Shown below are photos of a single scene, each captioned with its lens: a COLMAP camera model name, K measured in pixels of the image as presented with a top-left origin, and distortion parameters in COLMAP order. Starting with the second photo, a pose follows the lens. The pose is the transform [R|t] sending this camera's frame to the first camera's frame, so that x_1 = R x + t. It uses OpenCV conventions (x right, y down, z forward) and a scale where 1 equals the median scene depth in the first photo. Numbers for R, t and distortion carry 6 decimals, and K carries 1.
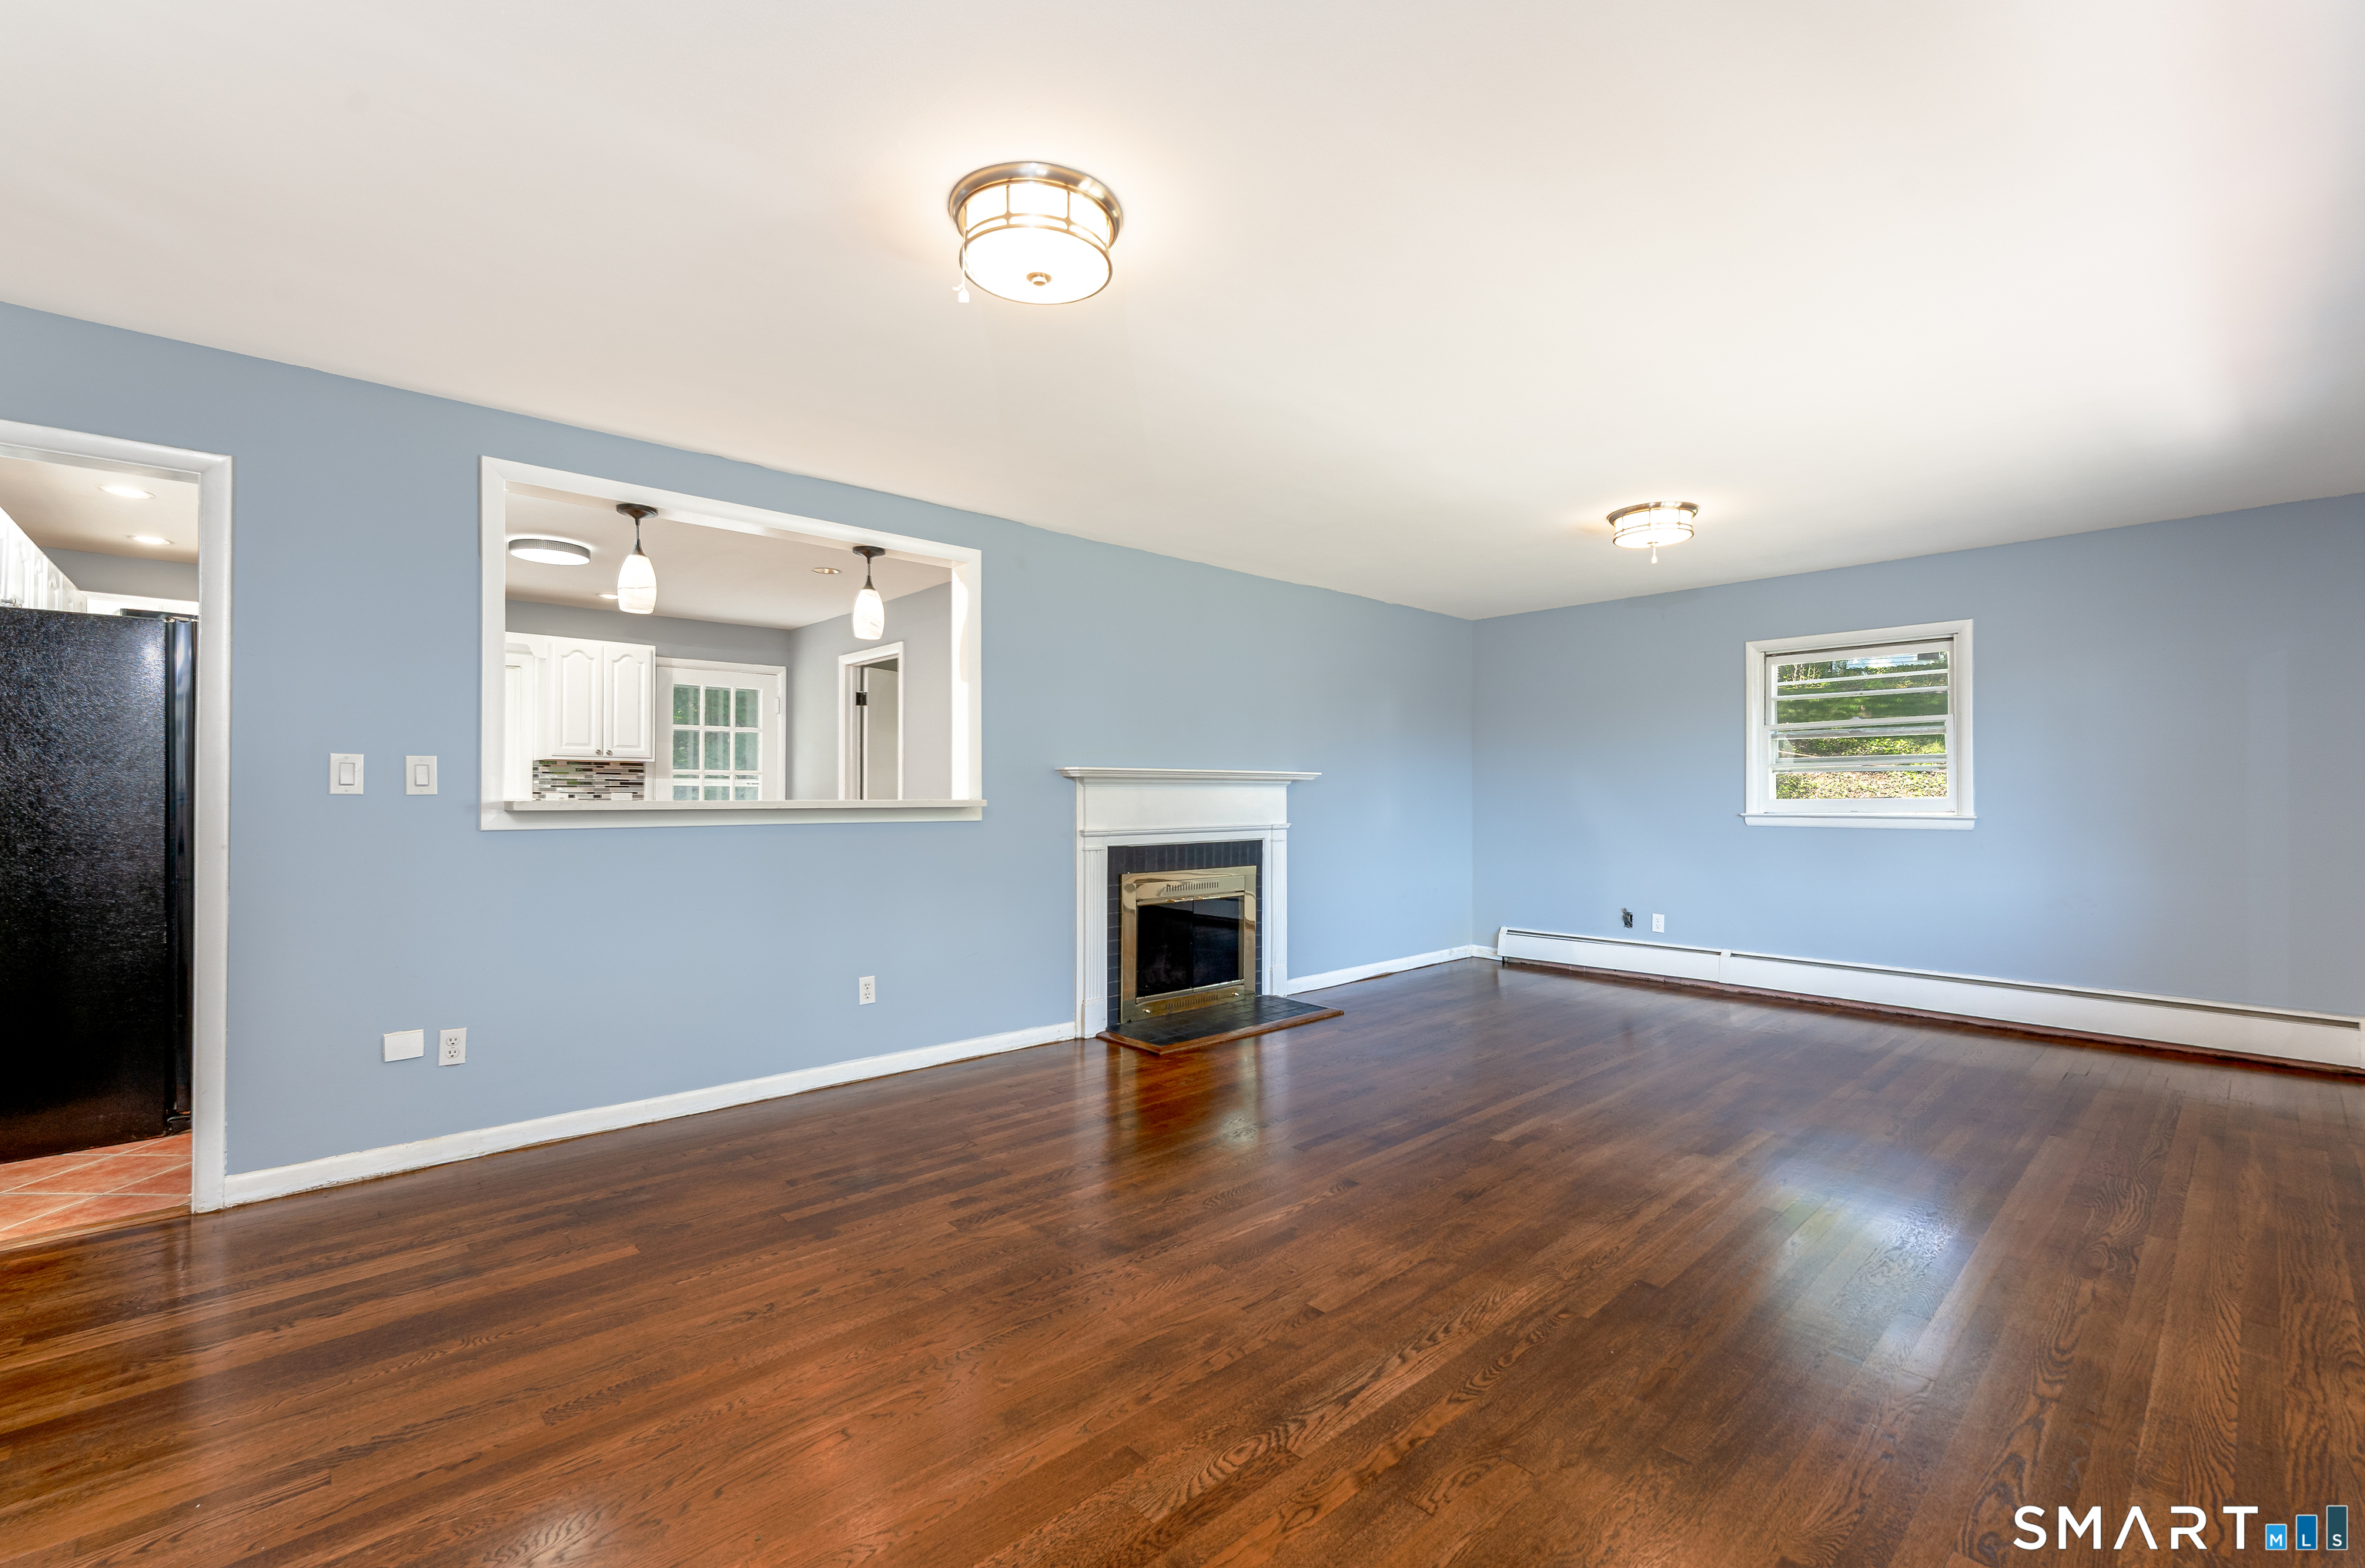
lens RADIAL K [[968.7, 0, 1175.7], [0, 968.7, 793.5], [0, 0, 1]] dist [0.000592, -0.000589]
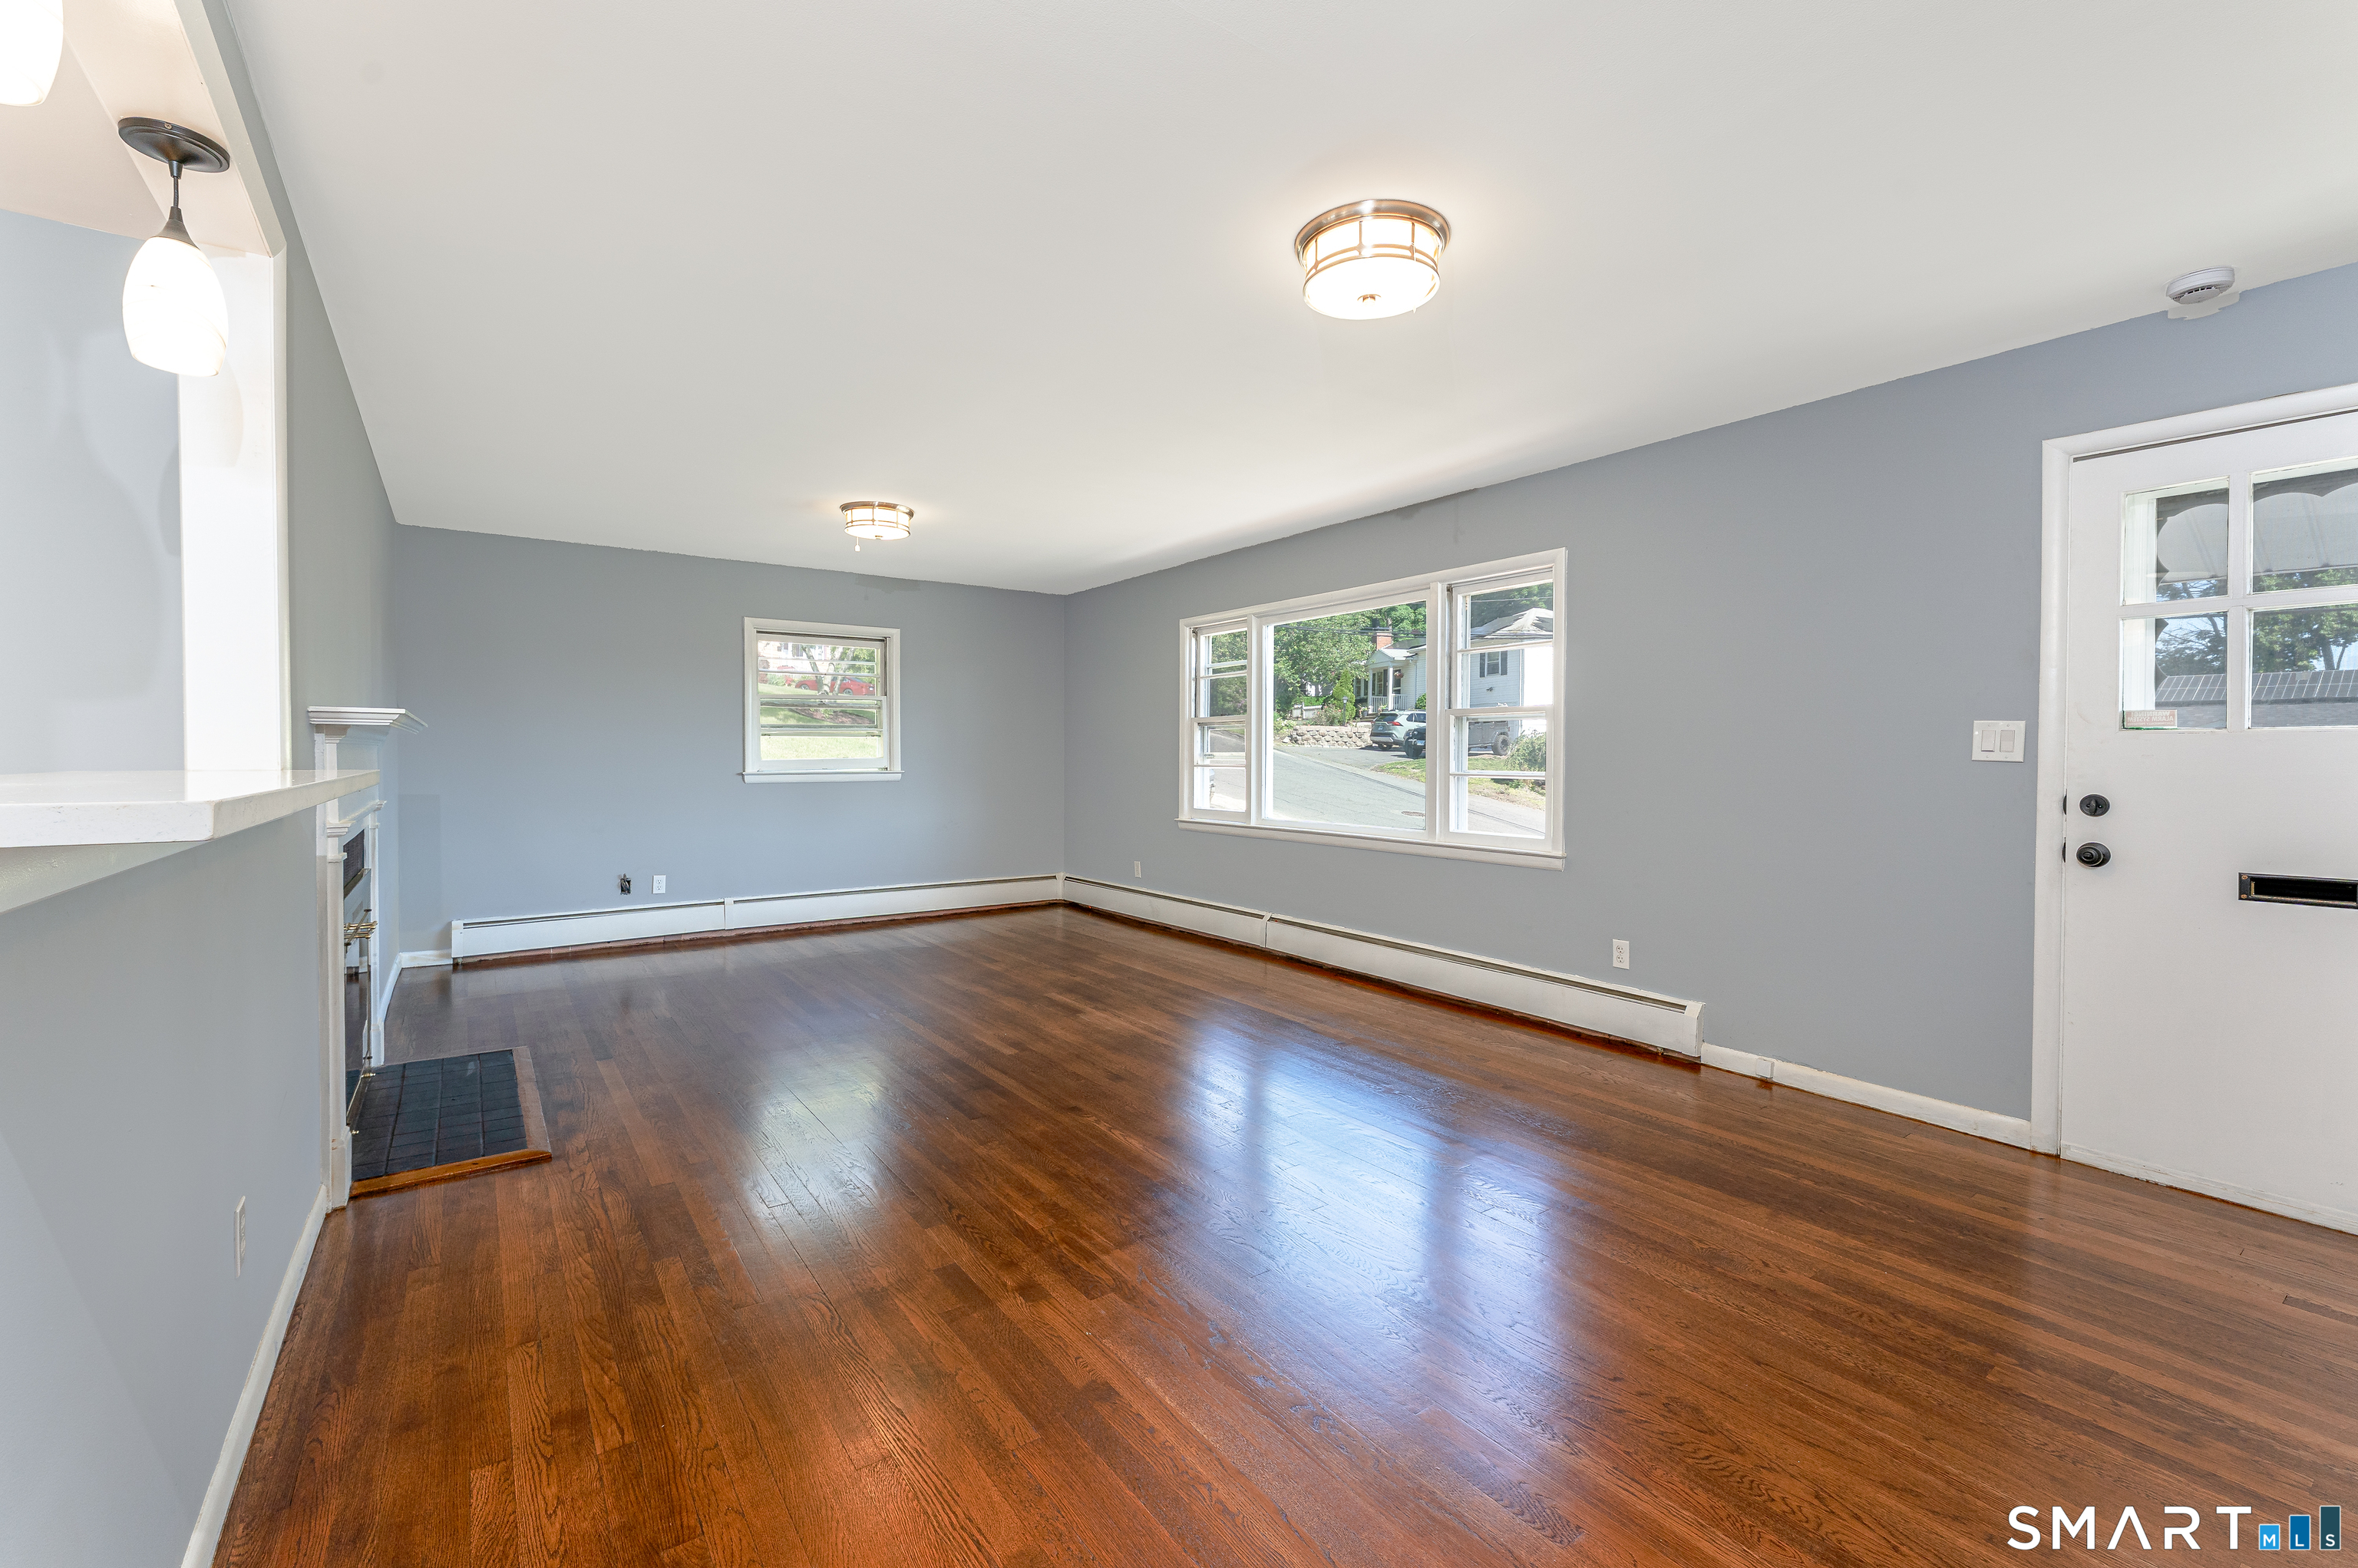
lens RADIAL K [[965.9, 0, 1168.9], [0, 965.9, 760.1], [0, 0, 1]] dist [0.000592, -0.000589]
pose [[0.146398, -0.008212, 0.989192, -0.532641], [-0.000764, 0.999964, 0.008414, -0.004305], [-0.989225, -0.001988, 0.146386, 0.433708]]
